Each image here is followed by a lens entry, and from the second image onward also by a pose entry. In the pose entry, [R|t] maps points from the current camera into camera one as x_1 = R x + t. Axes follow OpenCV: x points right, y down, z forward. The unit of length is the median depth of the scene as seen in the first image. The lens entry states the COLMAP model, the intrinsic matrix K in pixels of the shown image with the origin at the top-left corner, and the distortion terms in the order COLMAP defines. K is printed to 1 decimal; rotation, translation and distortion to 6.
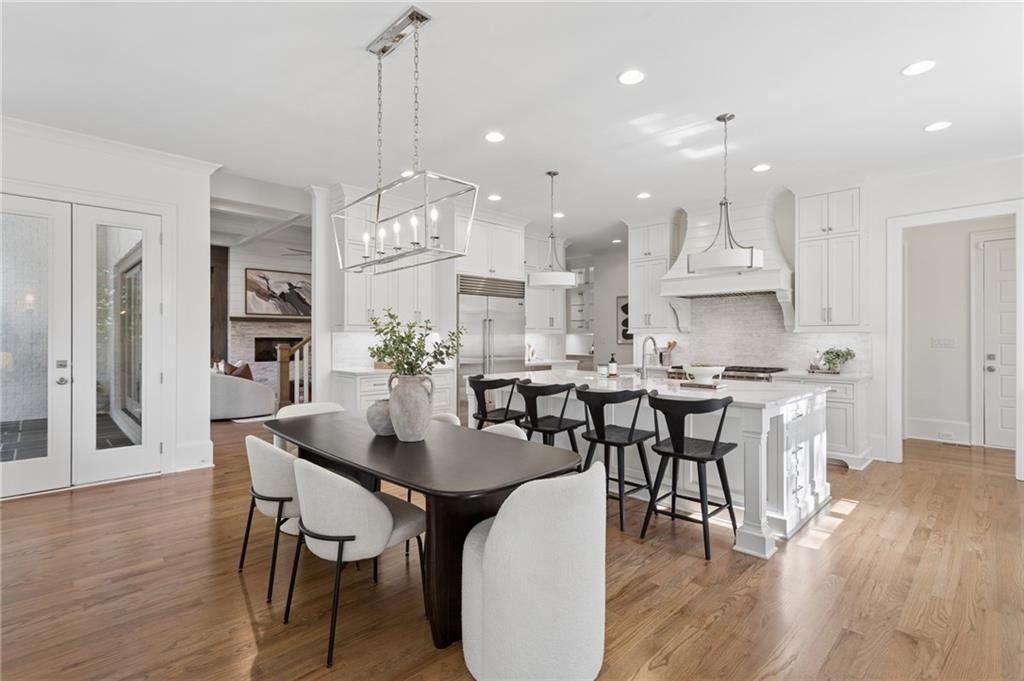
lens RADIAL K [[479.9, 0, 507.4], [0, 479.9, 335.0], [0, 0, 1]] dist [0.006970, -0.000378]
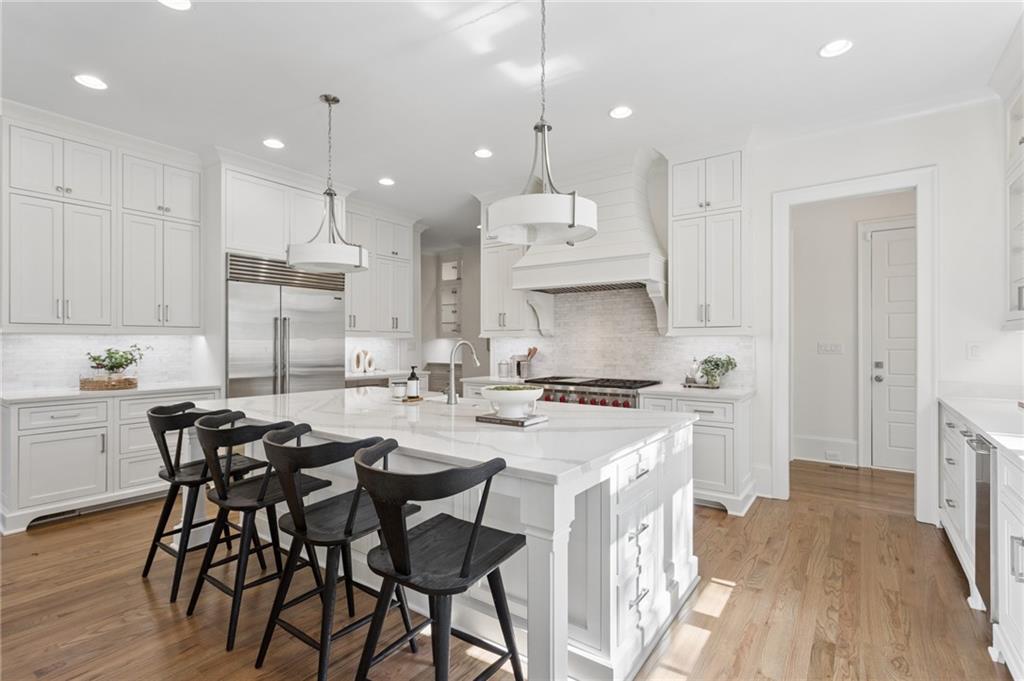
lens RADIAL K [[480.2, 0, 510.2], [0, 480.2, 340.6], [0, 0, 1]] dist [0.003904, 0.001381]
pose [[0.985791, 0.000200, 0.167976, 0.213684], [-0.000335, 1.000000, 0.000777, 0.001562], [-0.167976, -0.000822, 0.985791, 0.272232]]
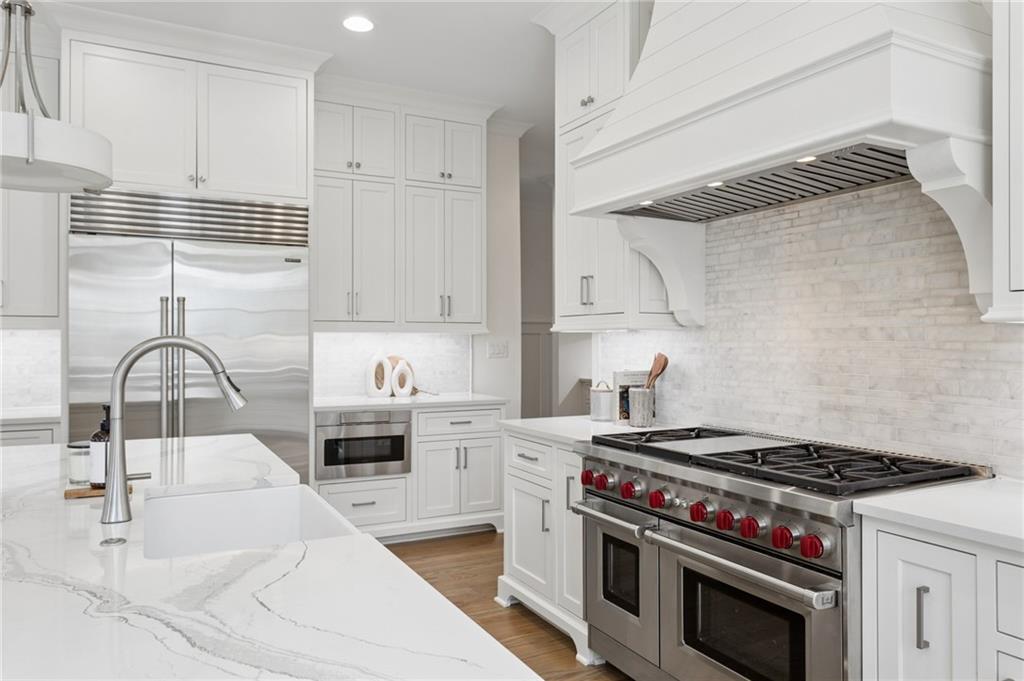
lens RADIAL K [[702.3, 0, 512.0], [0, 702.3, 340.5], [0, 0, 1]] dist [-0.003517, -0.002366]
pose [[0.957117, -0.000535, -0.289700, 0.479486], [0.001034, 0.999998, 0.001567, 0.003376], [0.289699, -0.001799, 0.957116, 0.621397]]
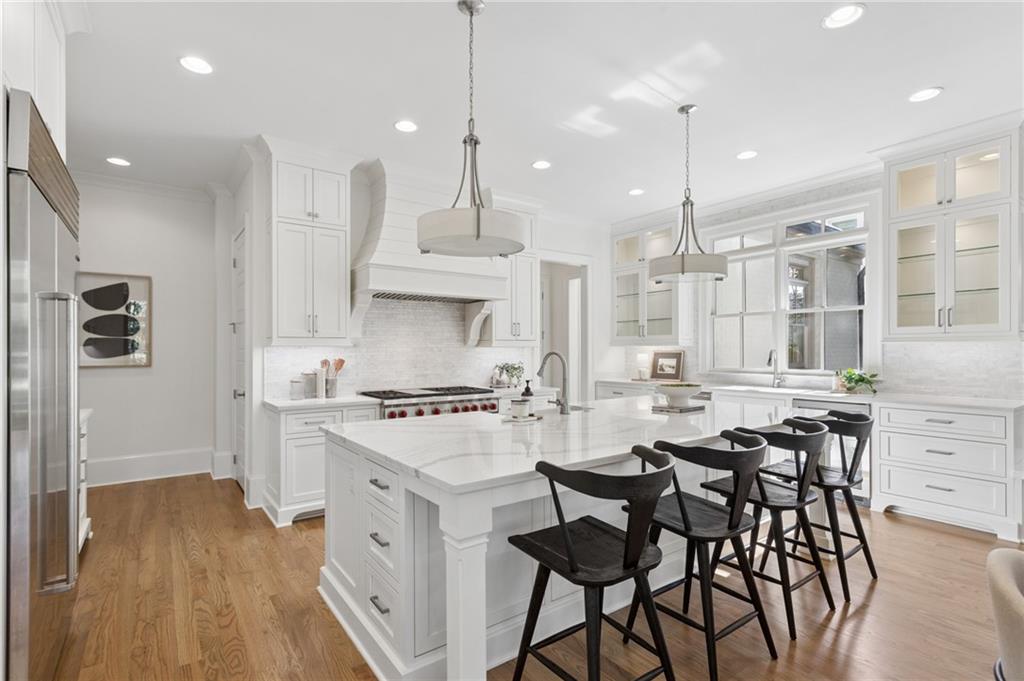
lens RADIAL K [[488.1, 0, 513.4], [0, 488.1, 349.7], [0, 0, 1]] dist [0.002290, 0.000371]
pose [[0.141171, 0.001017, 0.989985, -0.345722], [0.000183, 0.999999, -0.001053, 0.001174], [-0.989985, 0.000329, 0.141170, 0.826603]]
